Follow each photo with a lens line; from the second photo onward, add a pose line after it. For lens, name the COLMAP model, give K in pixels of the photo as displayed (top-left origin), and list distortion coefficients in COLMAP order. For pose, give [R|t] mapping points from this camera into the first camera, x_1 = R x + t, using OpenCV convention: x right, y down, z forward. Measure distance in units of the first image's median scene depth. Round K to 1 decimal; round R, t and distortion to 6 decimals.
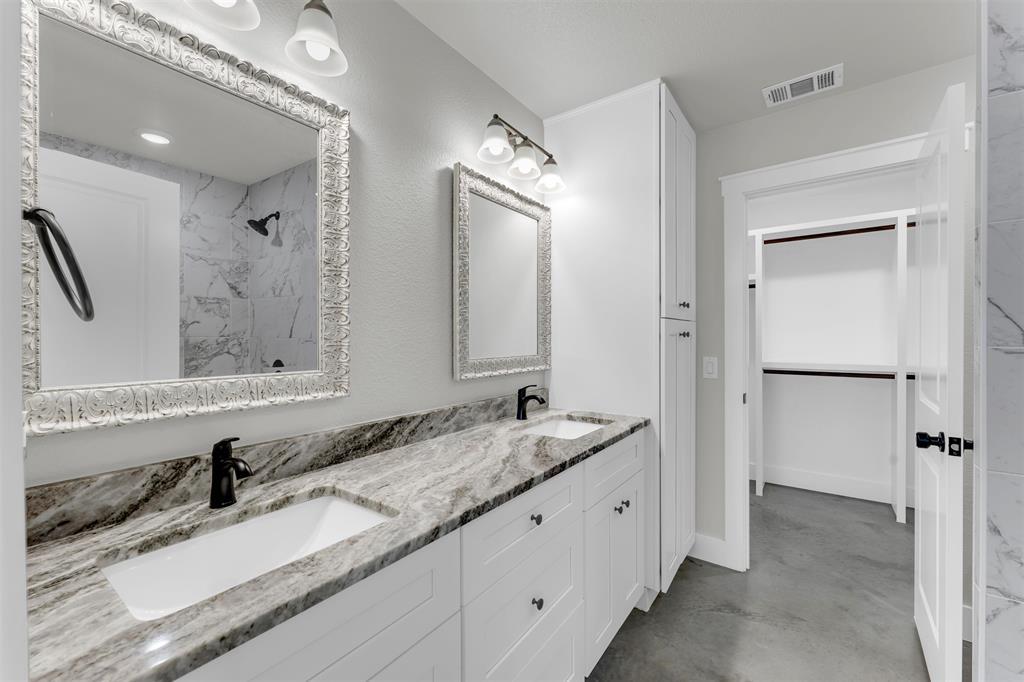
lens RADIAL K [[419.1, 0, 512.0], [0, 419.1, 341.0], [0, 0, 1]] dist [0.008710, 0.000190]
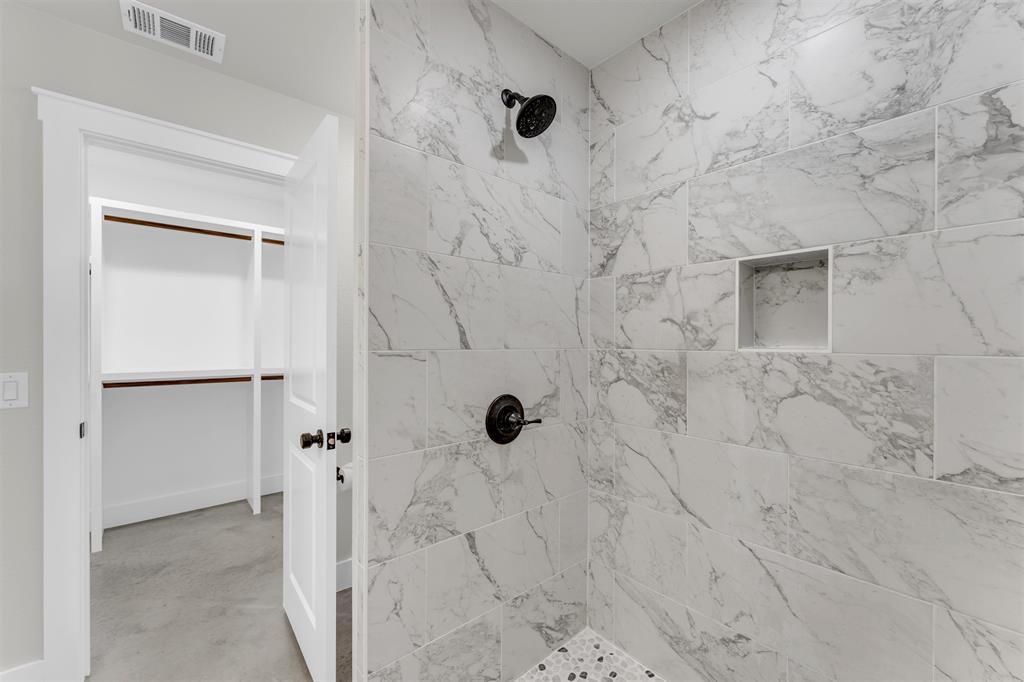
lens RADIAL K [[410.5, 0, 512.0], [0, 410.5, 341.0], [0, 0, 1]] dist [-0.001710, -0.000032]
pose [[0.224128, 0.004748, 0.974548, 0.080190], [0.005467, 0.999966, -0.006130, -0.002494], [-0.974544, 0.006702, 0.224094, 0.230877]]
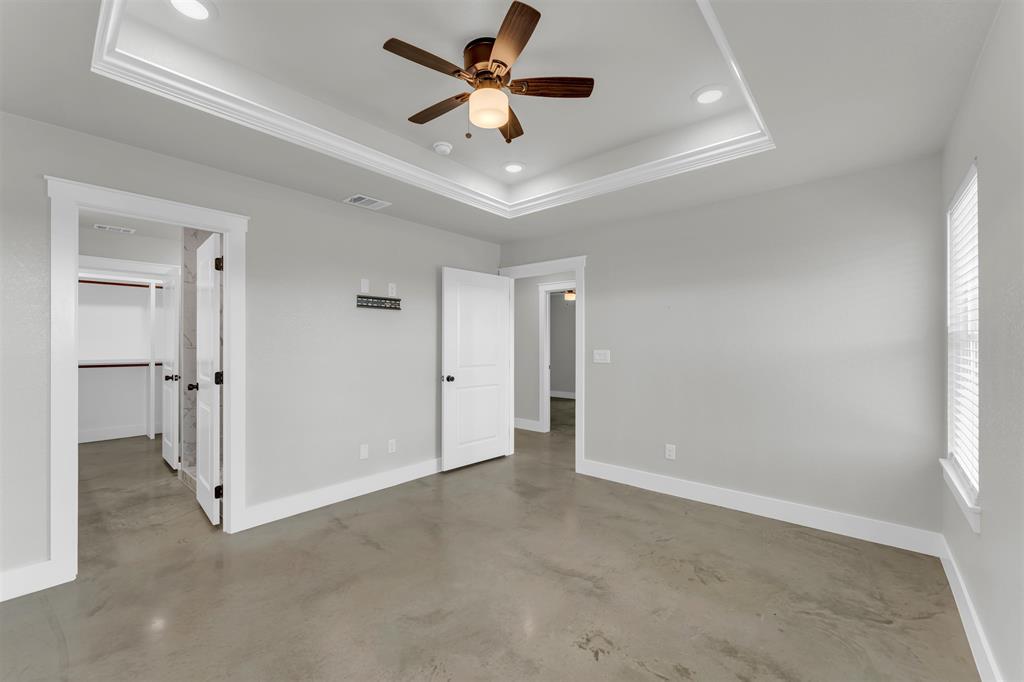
lens RADIAL K [[410.5, 0, 512.0], [0, 410.5, 341.0], [0, 0, 1]] dist [-0.001710, -0.000032]
pose [[0.078450, 0.007845, 0.996887, -1.483344], [0.008224, 0.999930, -0.008516, 0.011338], [-0.996884, 0.008867, 0.078380, -1.425872]]
